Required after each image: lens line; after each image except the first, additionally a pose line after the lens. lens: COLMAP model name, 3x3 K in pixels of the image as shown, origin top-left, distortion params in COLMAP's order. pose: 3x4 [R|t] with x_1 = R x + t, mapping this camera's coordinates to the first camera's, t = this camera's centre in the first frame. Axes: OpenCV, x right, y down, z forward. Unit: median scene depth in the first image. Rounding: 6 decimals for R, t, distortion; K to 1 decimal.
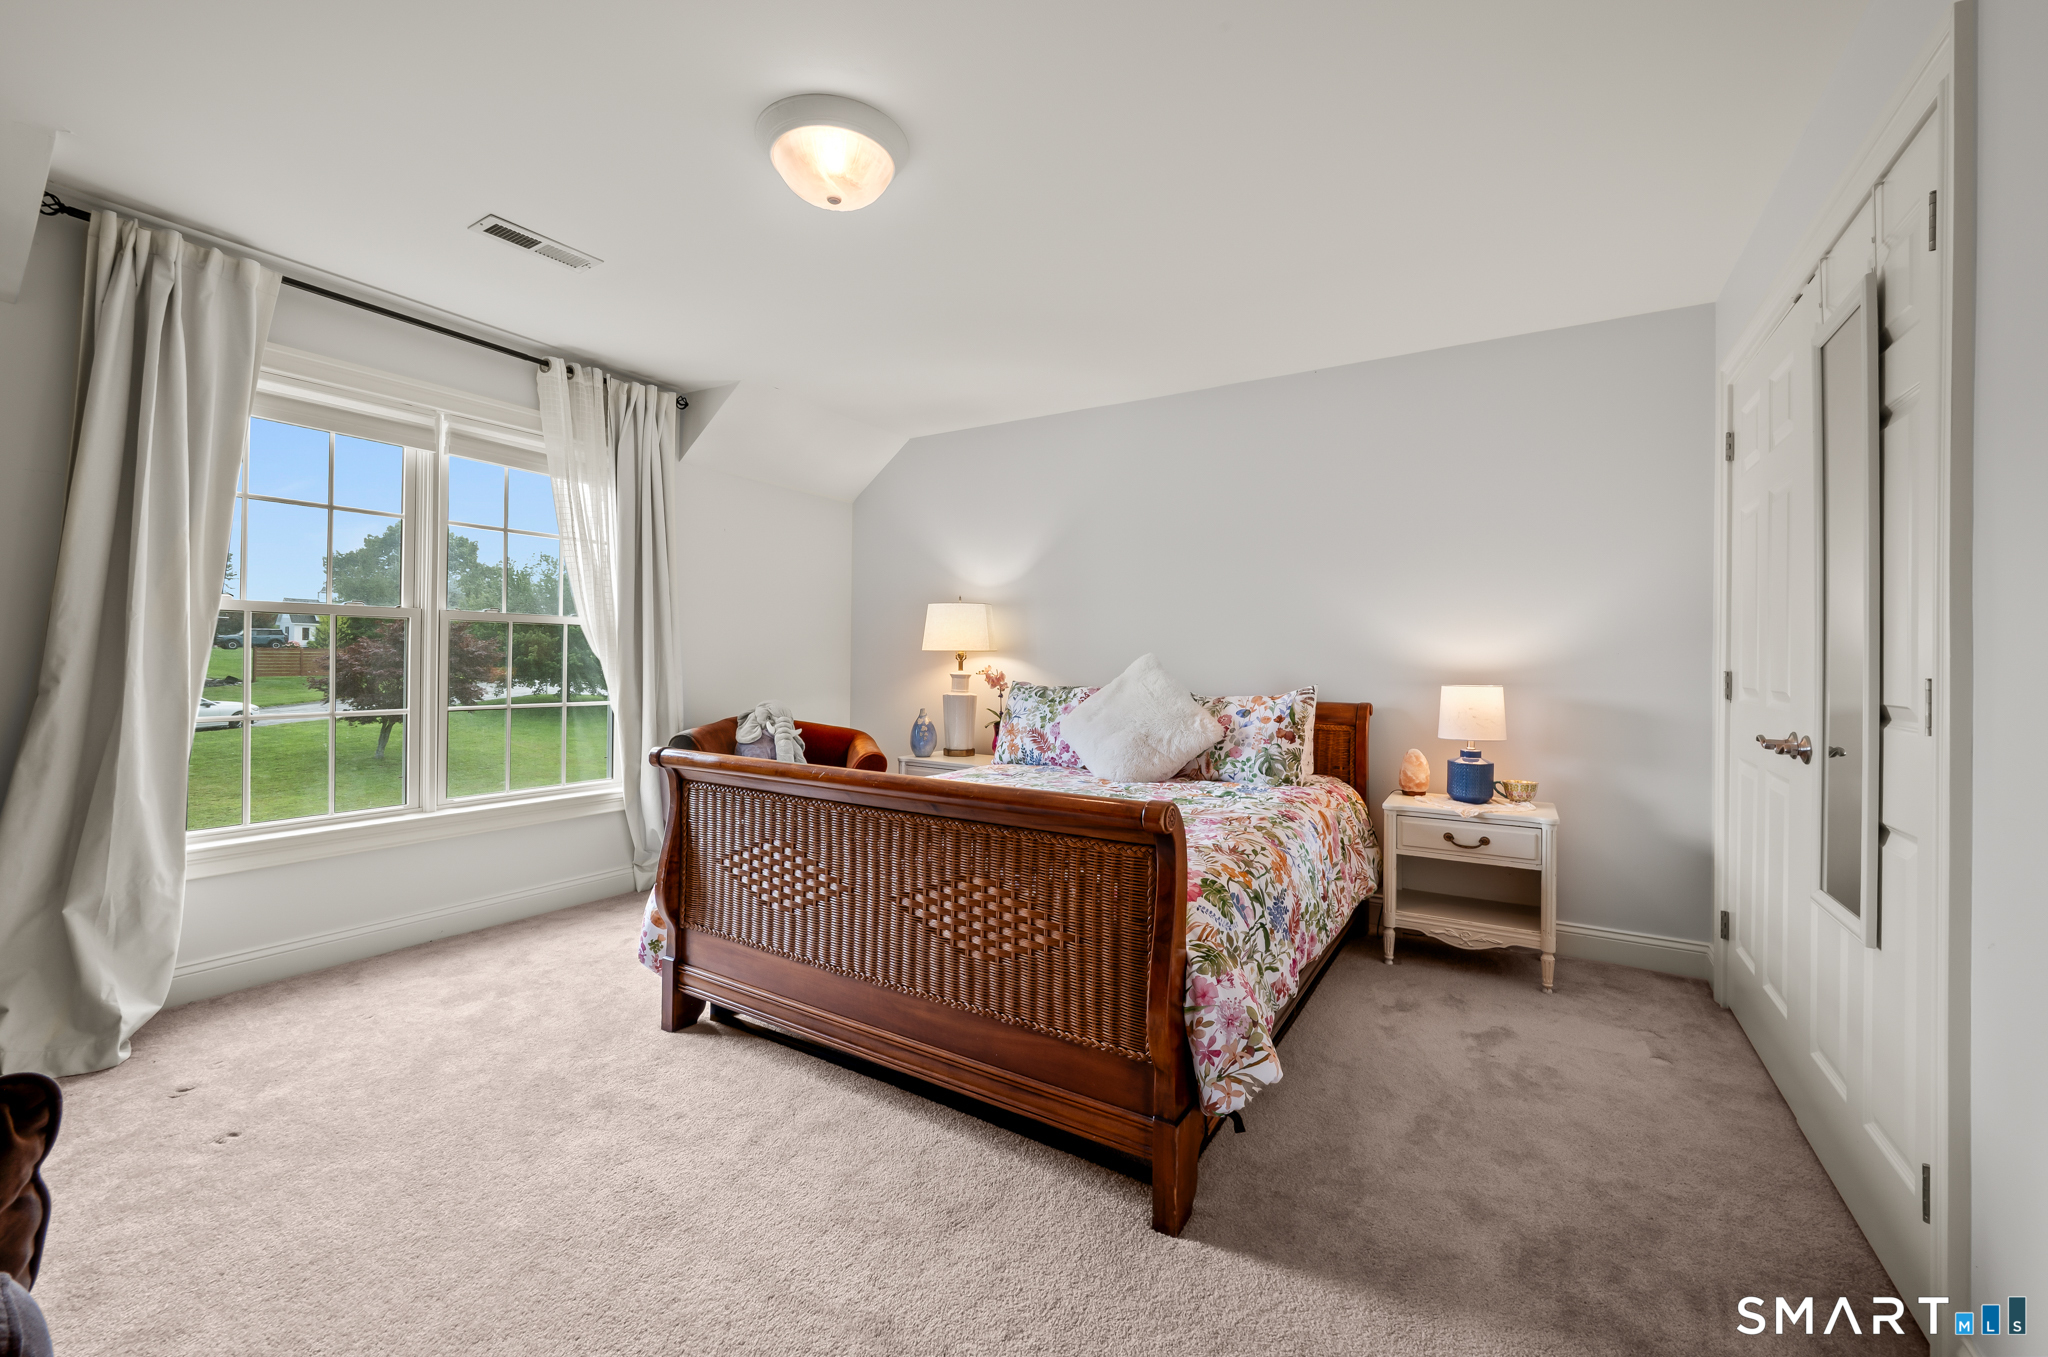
lens RADIAL K [[824.8, 0, 1019.3], [0, 824.8, 667.7], [0, 0, 1]] dist [-0.000659, -0.000084]
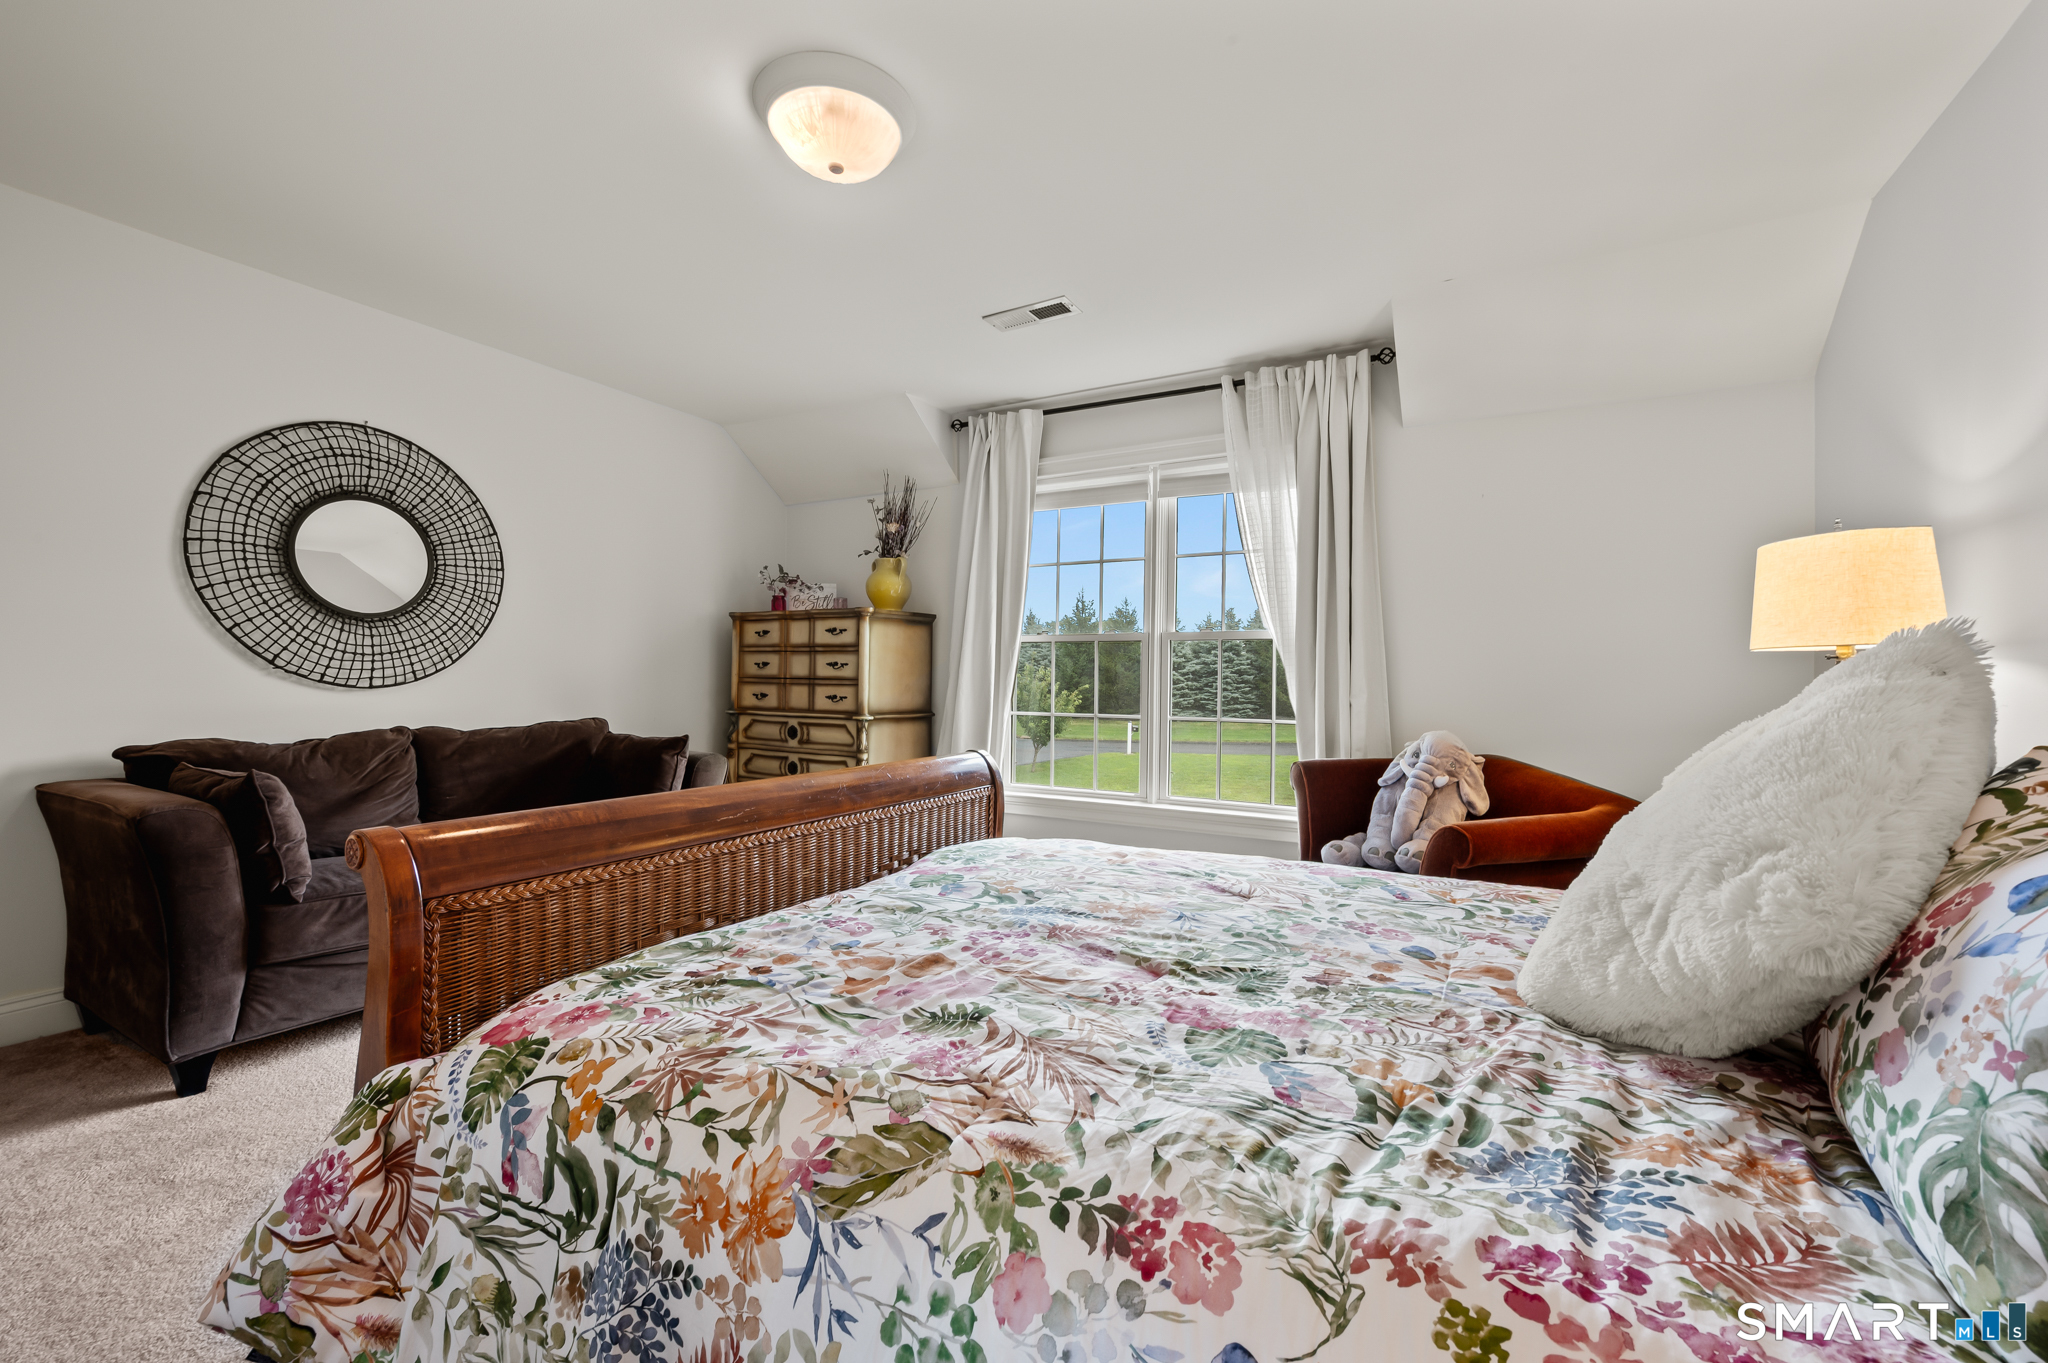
lens RADIAL K [[824.8, 0, 1021.3], [0, 824.8, 680.2], [0, 0, 1]] dist [-0.000659, -0.000084]
pose [[0.073509, -0.012977, -0.997210, 0.419539], [-0.015060, 0.999787, -0.014121, 0.013949], [0.997181, 0.016056, 0.073298, 0.678080]]
